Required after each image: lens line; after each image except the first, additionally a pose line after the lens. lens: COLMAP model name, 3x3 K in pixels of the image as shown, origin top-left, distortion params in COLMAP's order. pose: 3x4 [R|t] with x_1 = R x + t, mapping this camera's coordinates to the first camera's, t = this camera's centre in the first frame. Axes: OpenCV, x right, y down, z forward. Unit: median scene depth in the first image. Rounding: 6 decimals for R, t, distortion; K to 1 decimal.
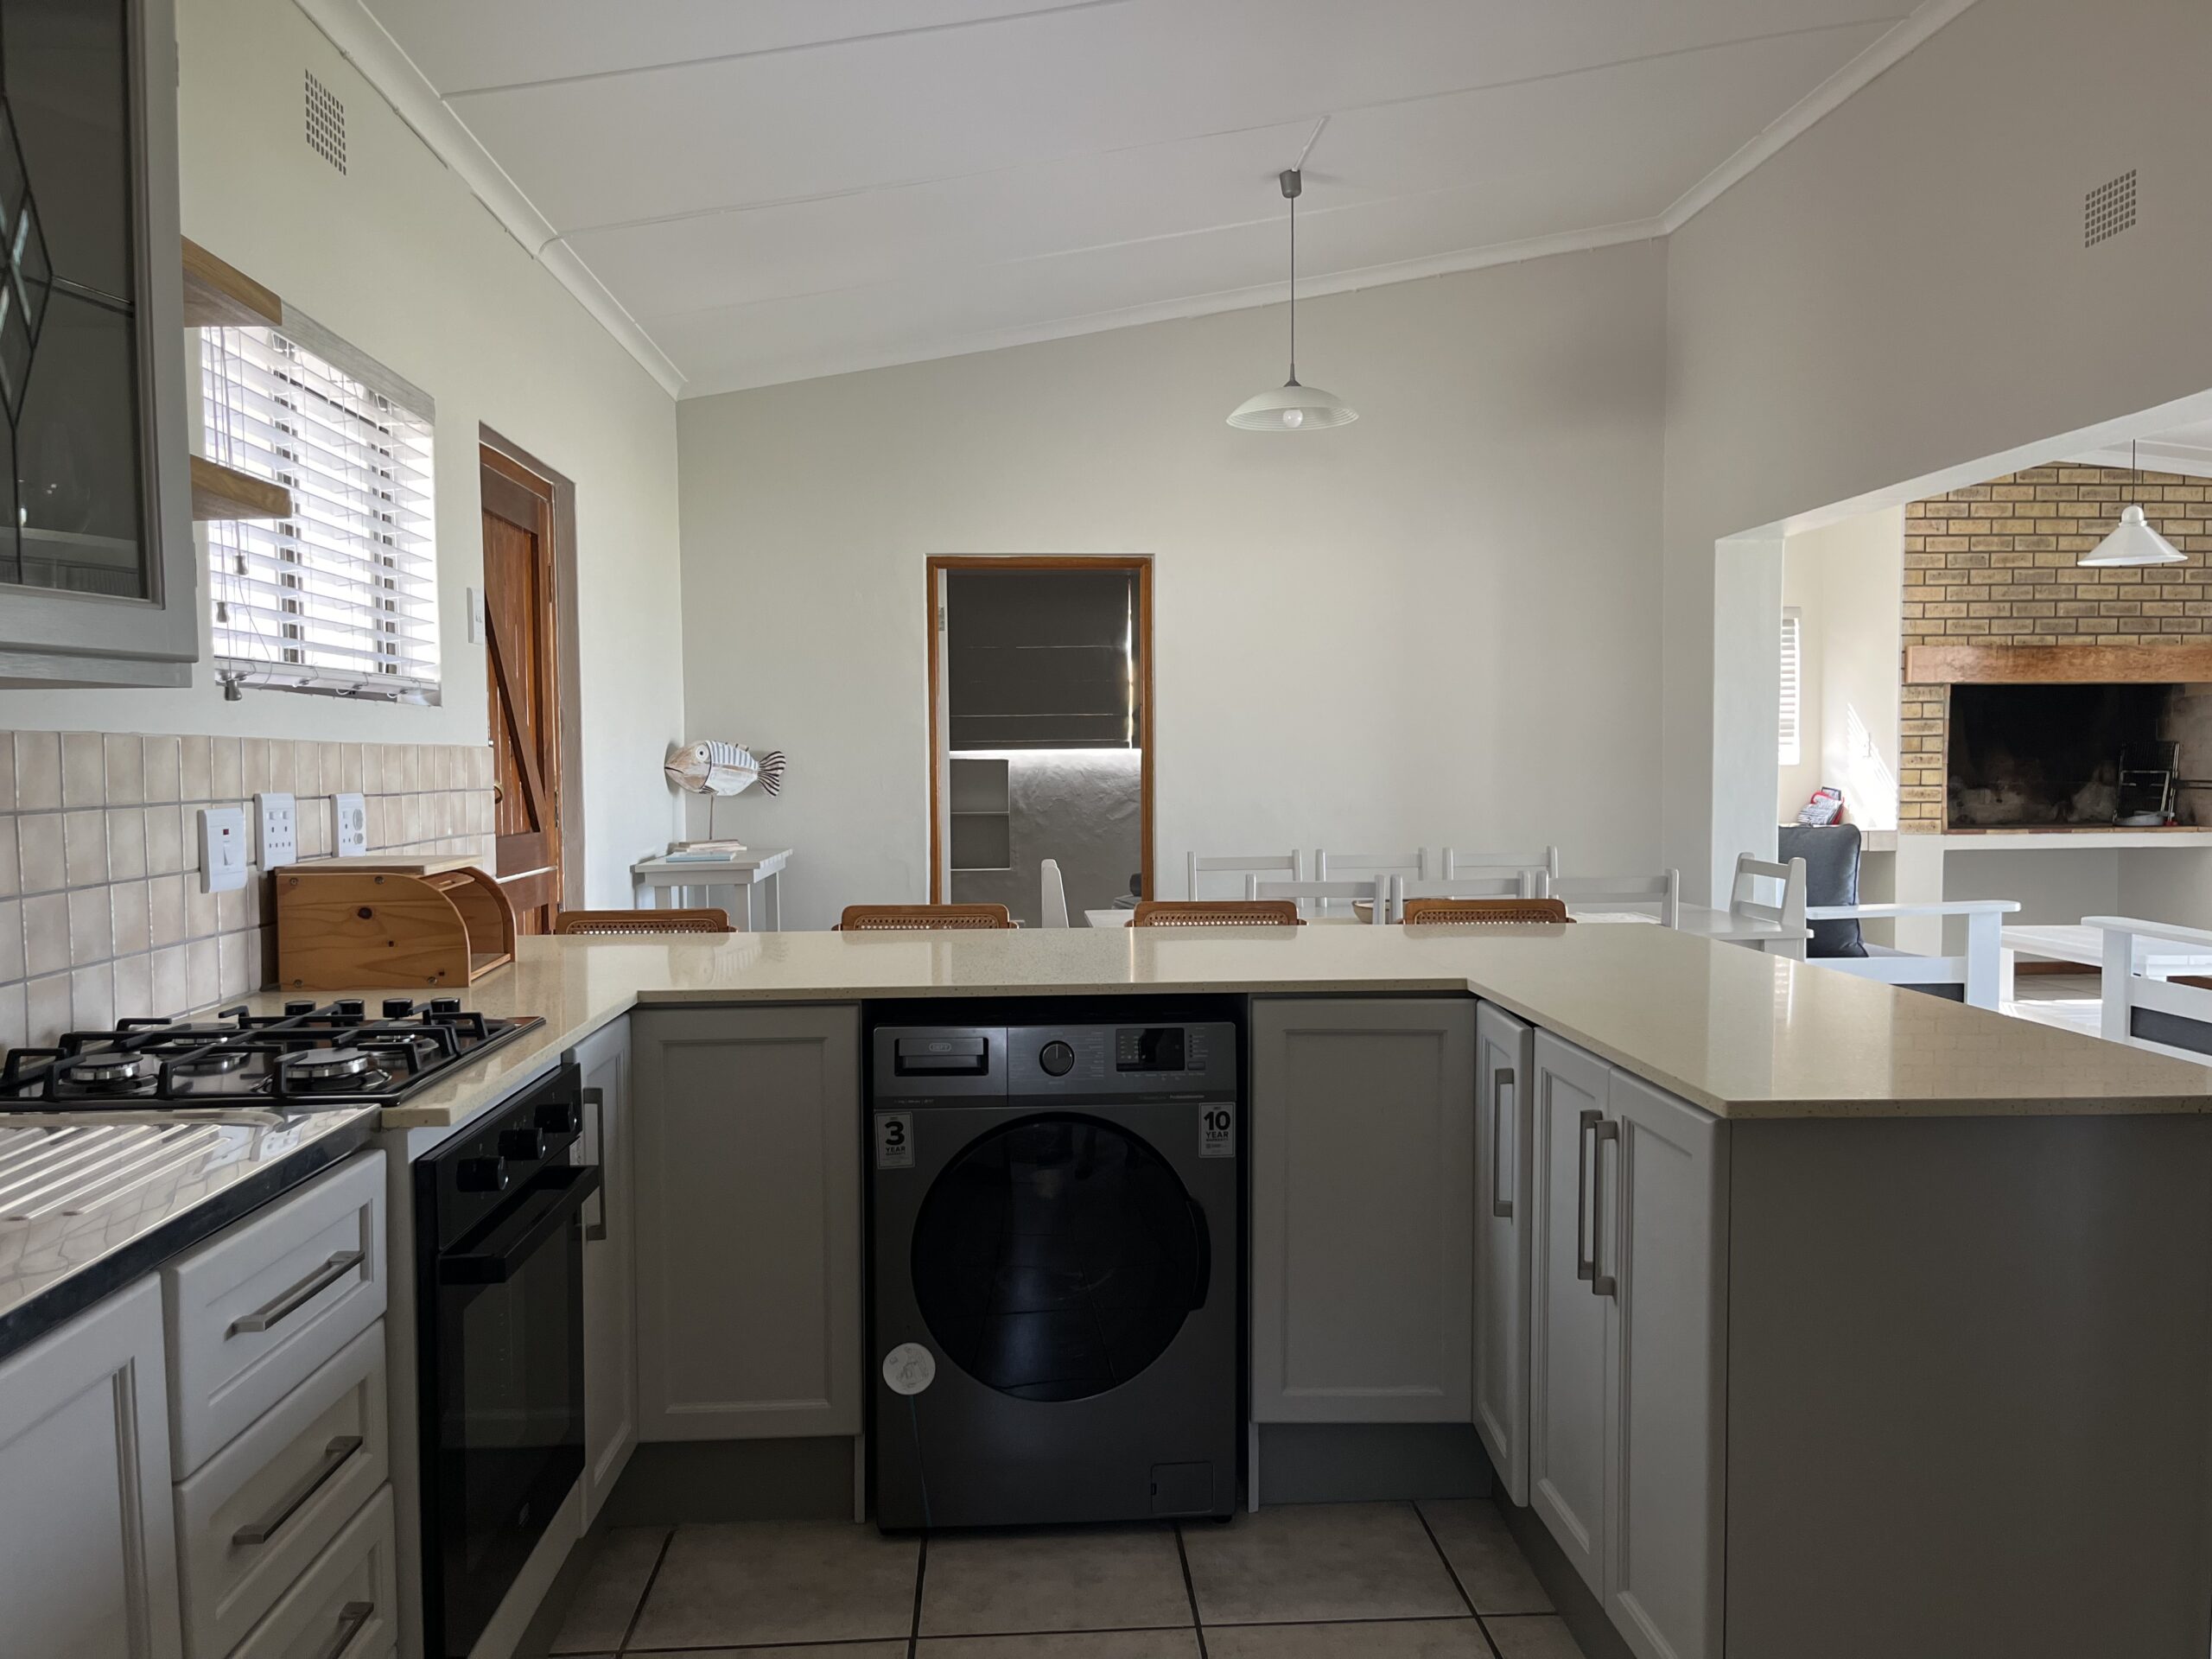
lens RADIAL K [[1691.6, 0, 1115.7], [0, 1691.6, 838.4], [0, 0, 1]] dist [0.049094, -0.046116]
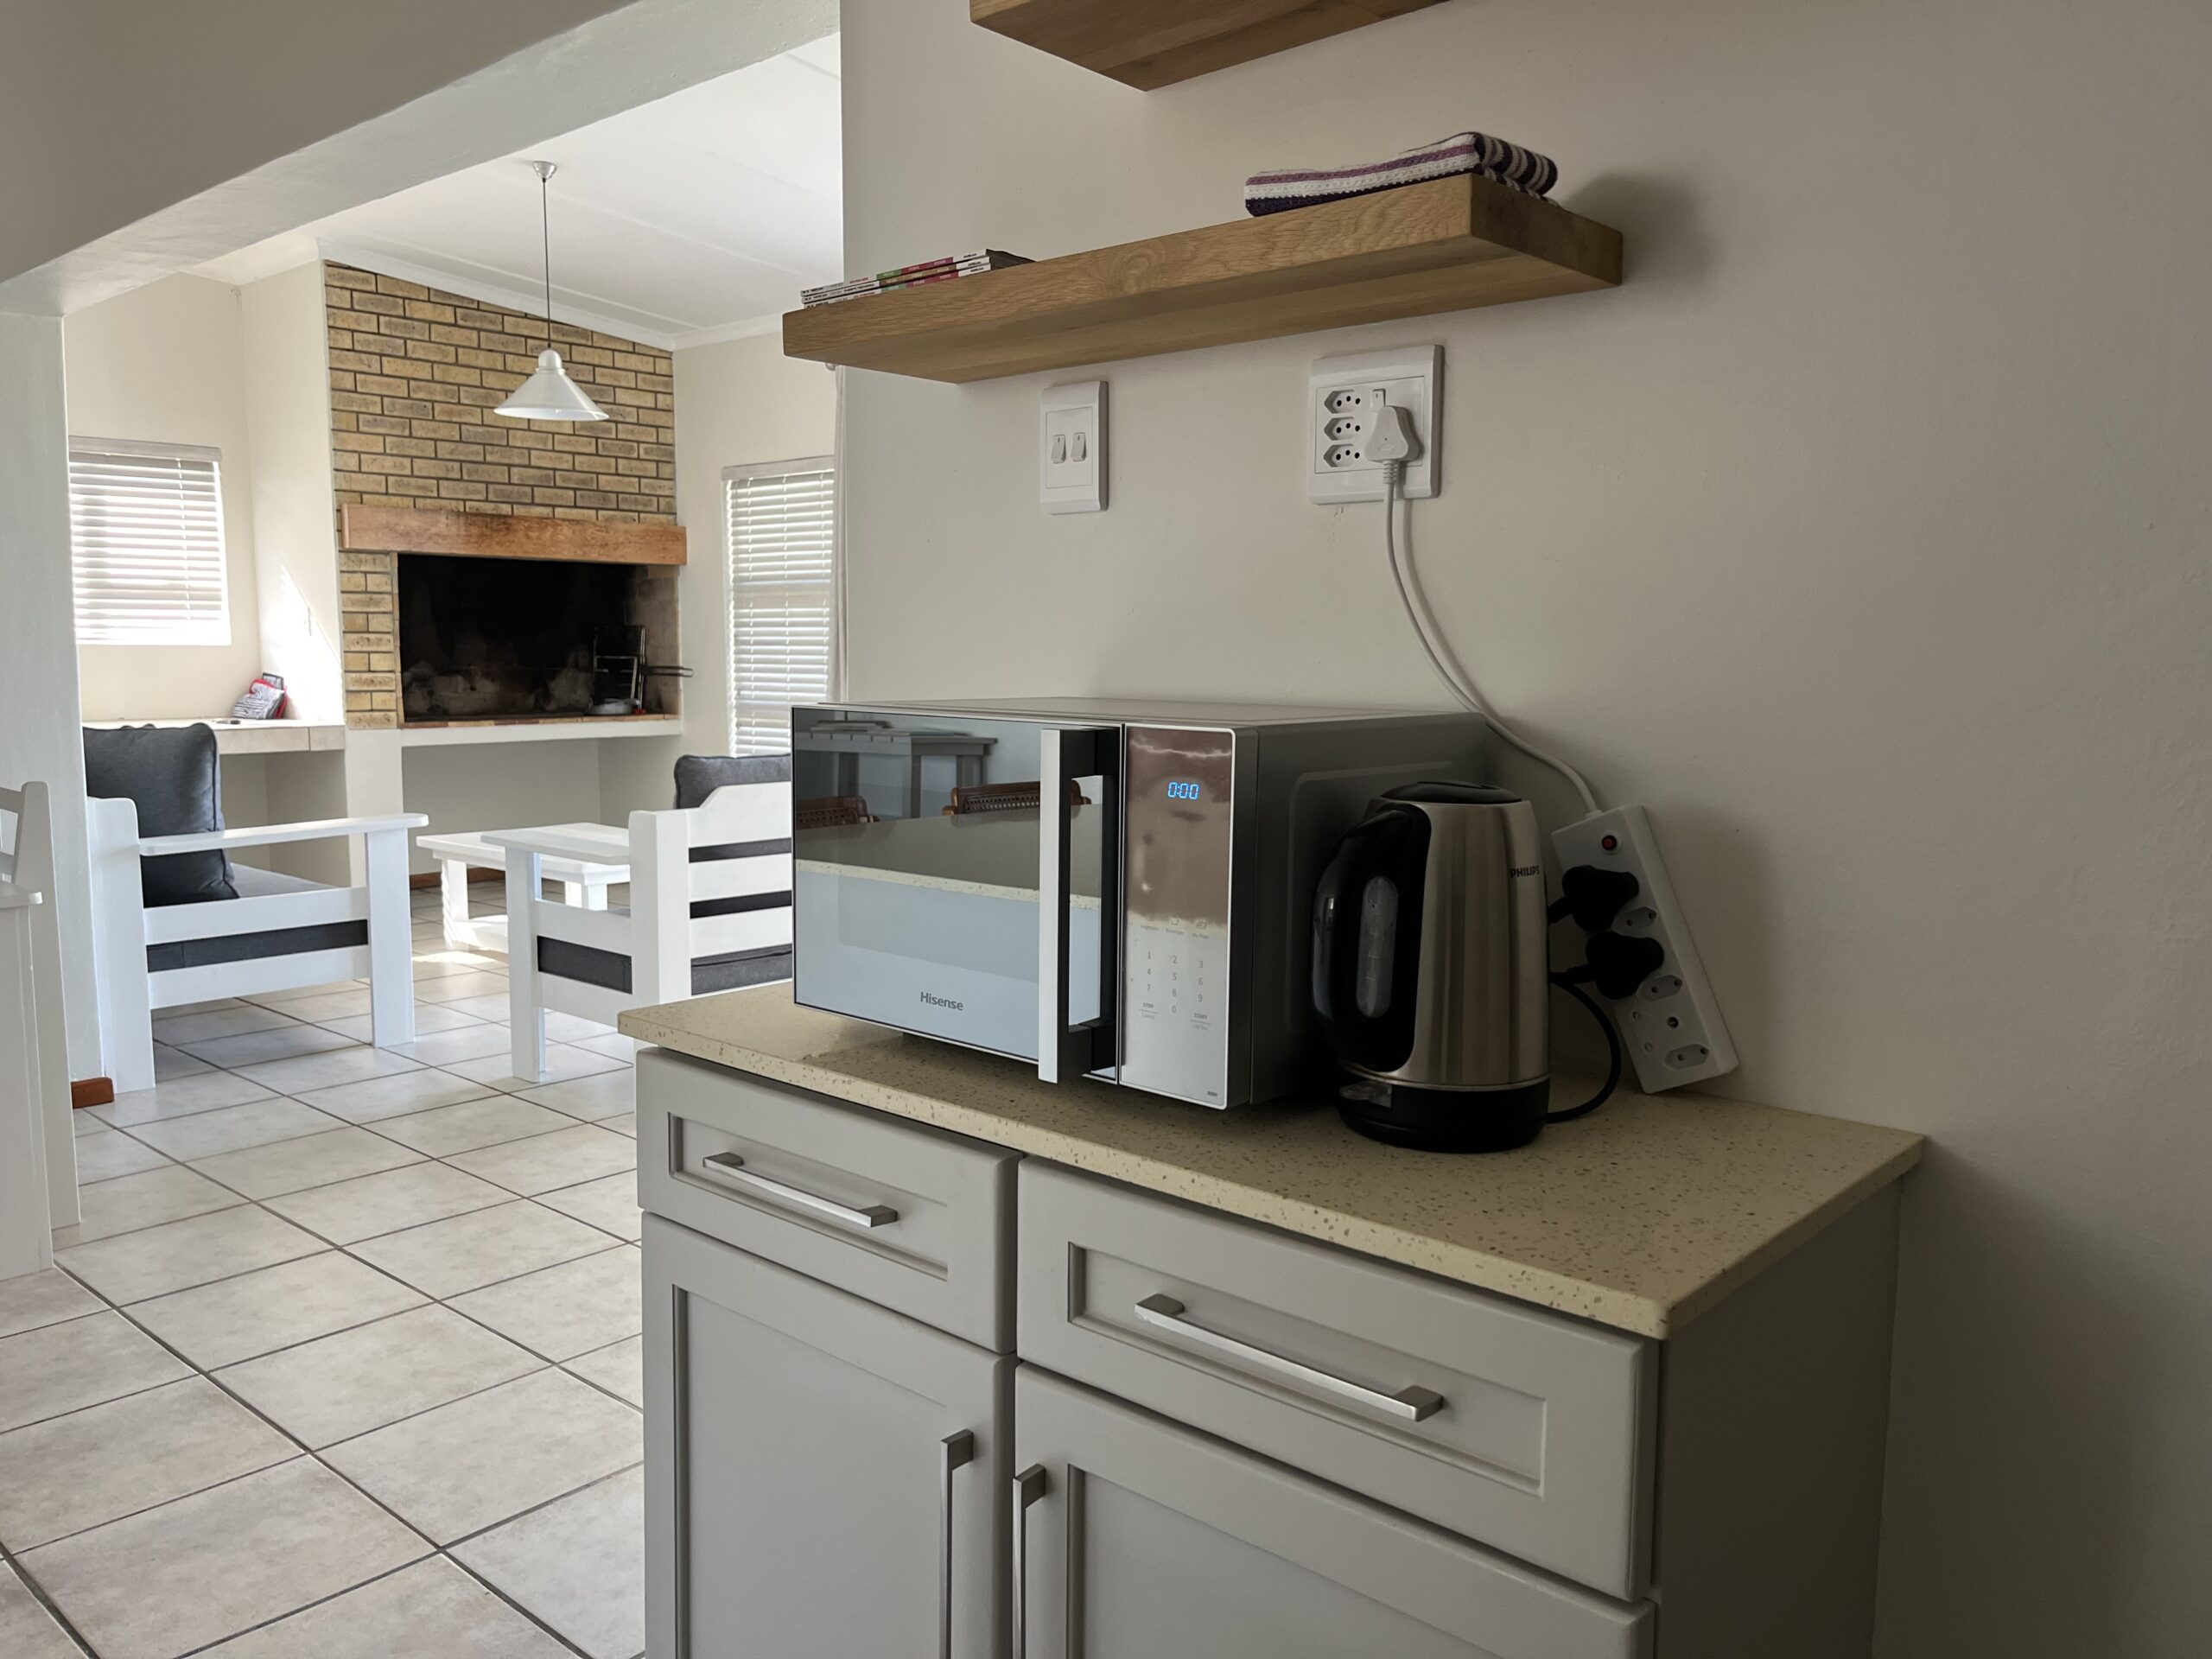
lens RADIAL K [[1691.6, 0, 1101.4], [0, 1691.6, 834.9], [0, 0, 1]] dist [0.049094, -0.046116]
pose [[0.715457, -0.068791, 0.695261, 0.136766], [0.023429, 0.996943, 0.074530, -0.004576], [-0.698263, -0.037034, 0.714882, 0.135281]]
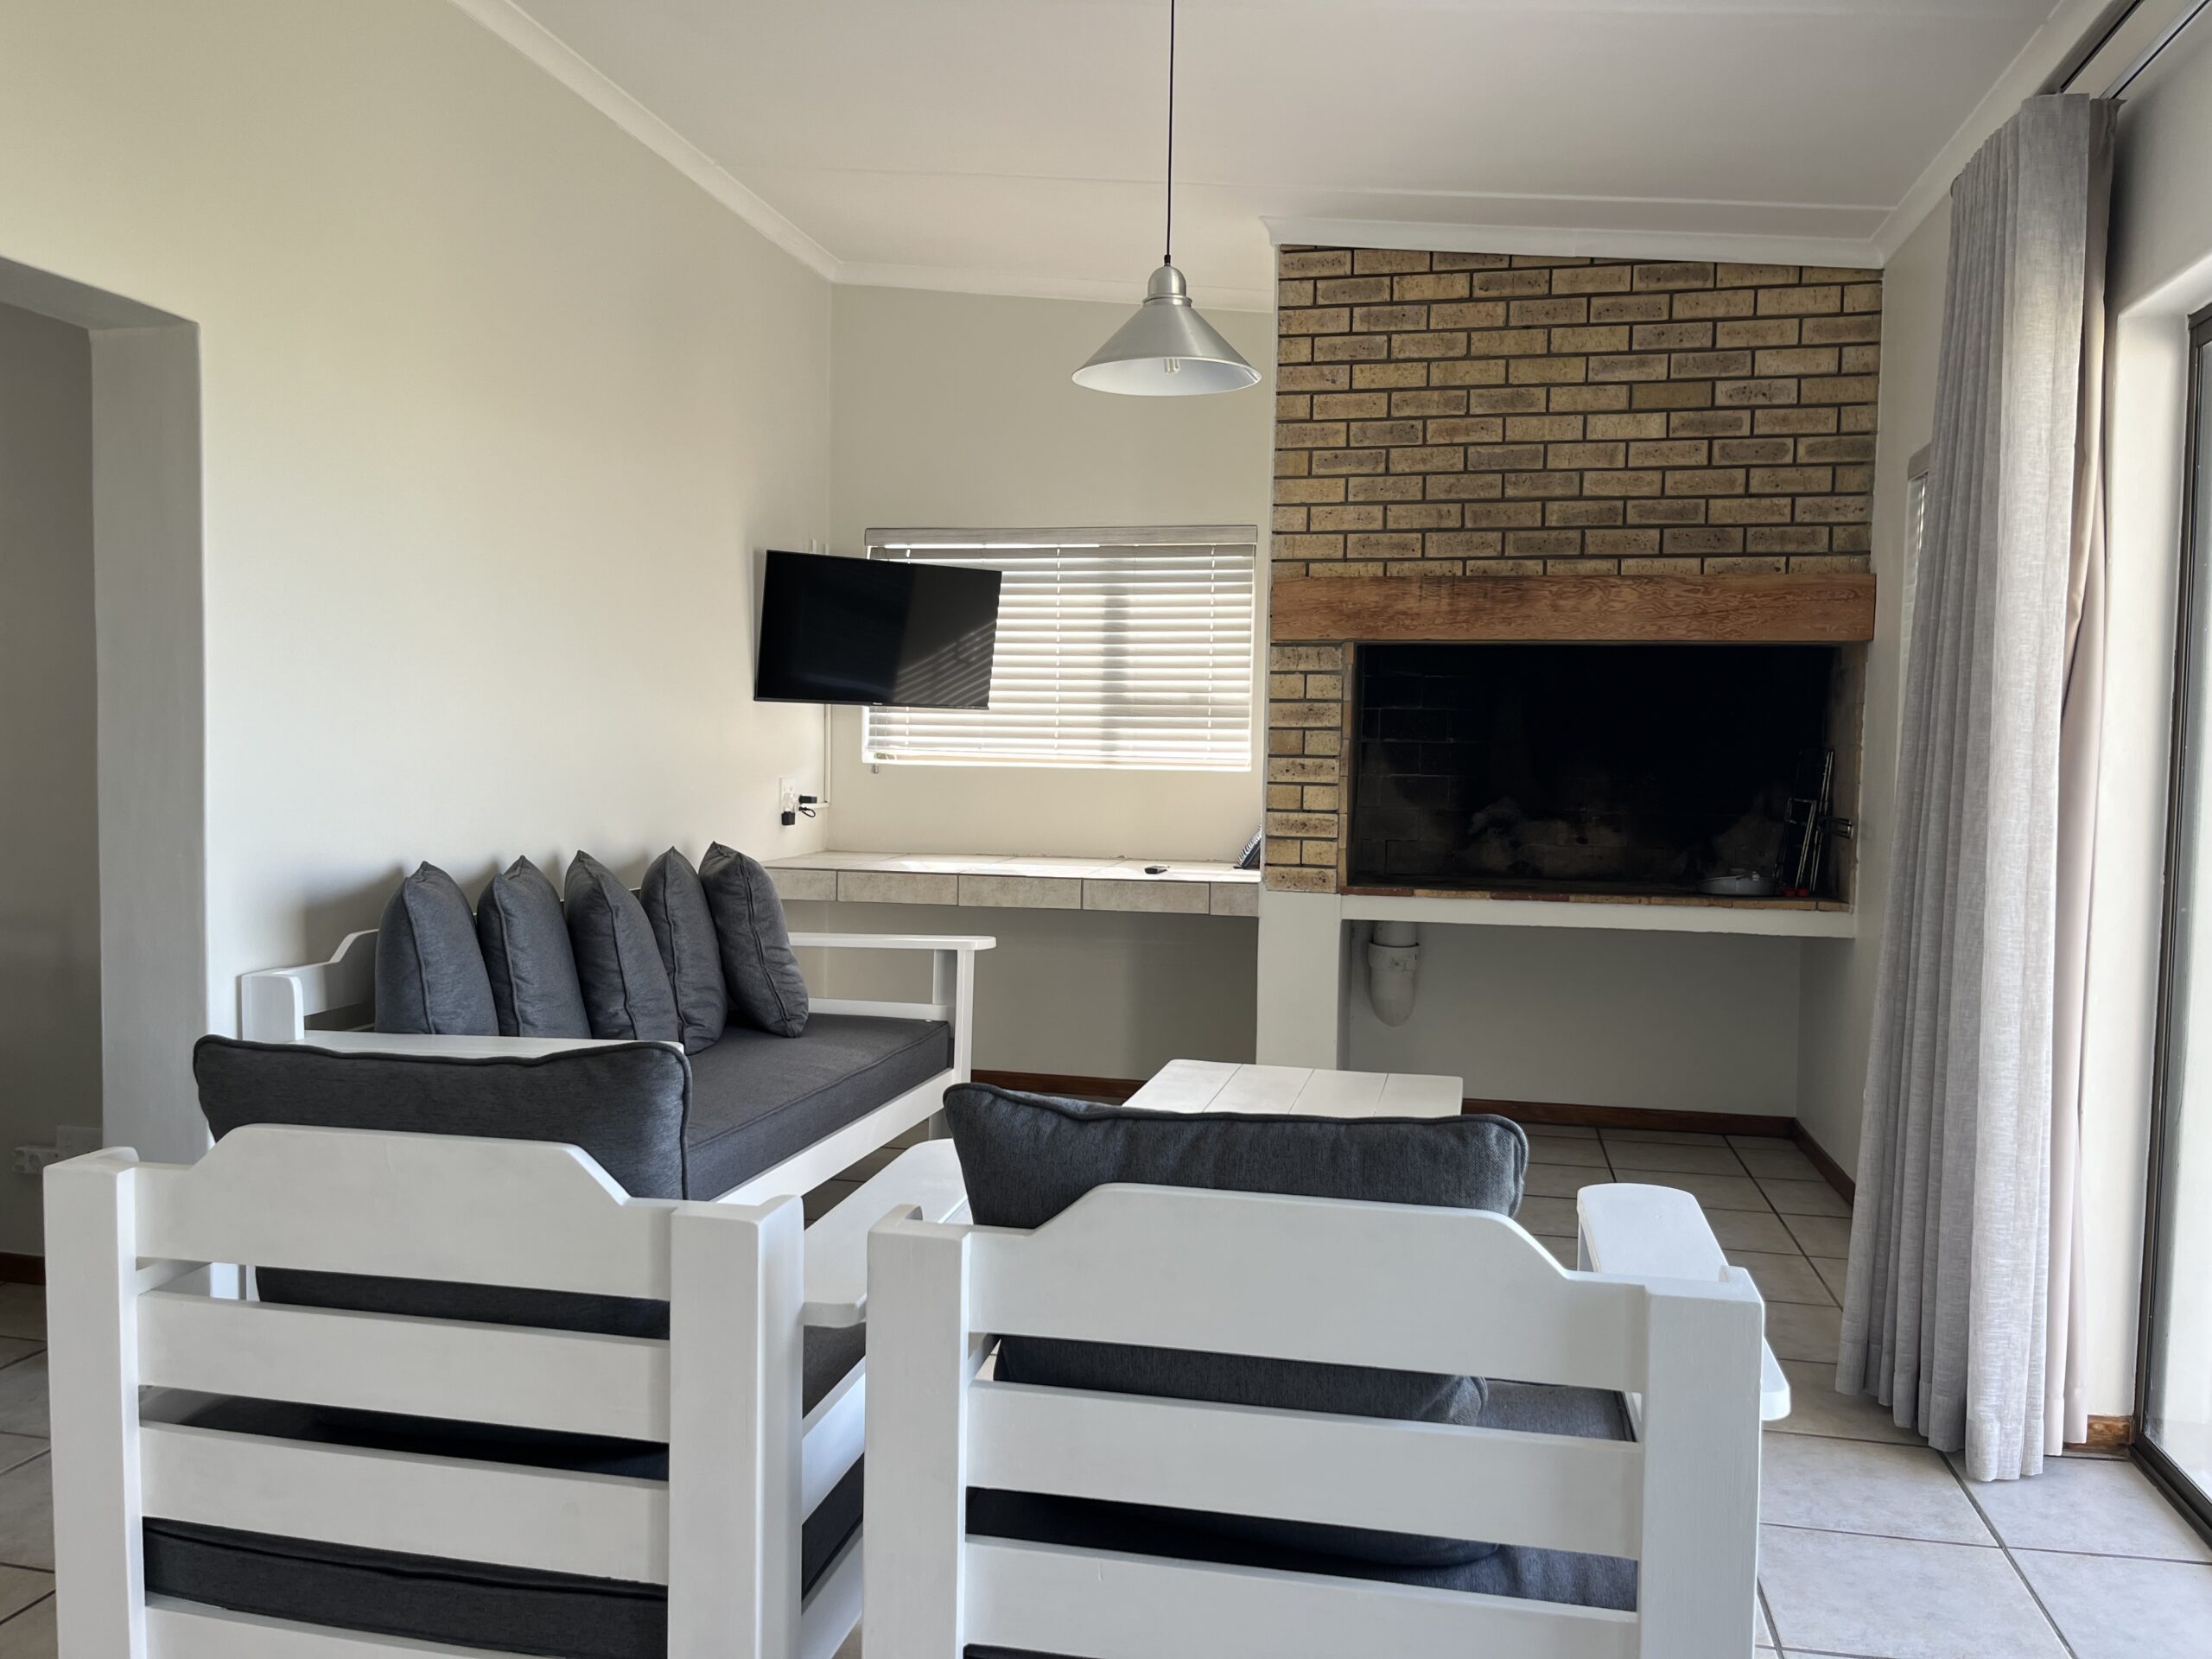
lens RADIAL K [[1691.6, 0, 1107.1], [0, 1691.6, 846.1], [0, 0, 1]] dist [0.049094, -0.046116]
pose [[0.961433, 0.037753, -0.272436, 0.569924], [-0.036013, 0.999286, 0.011386, -0.022884], [0.272671, -0.001135, 0.962107, 0.406242]]
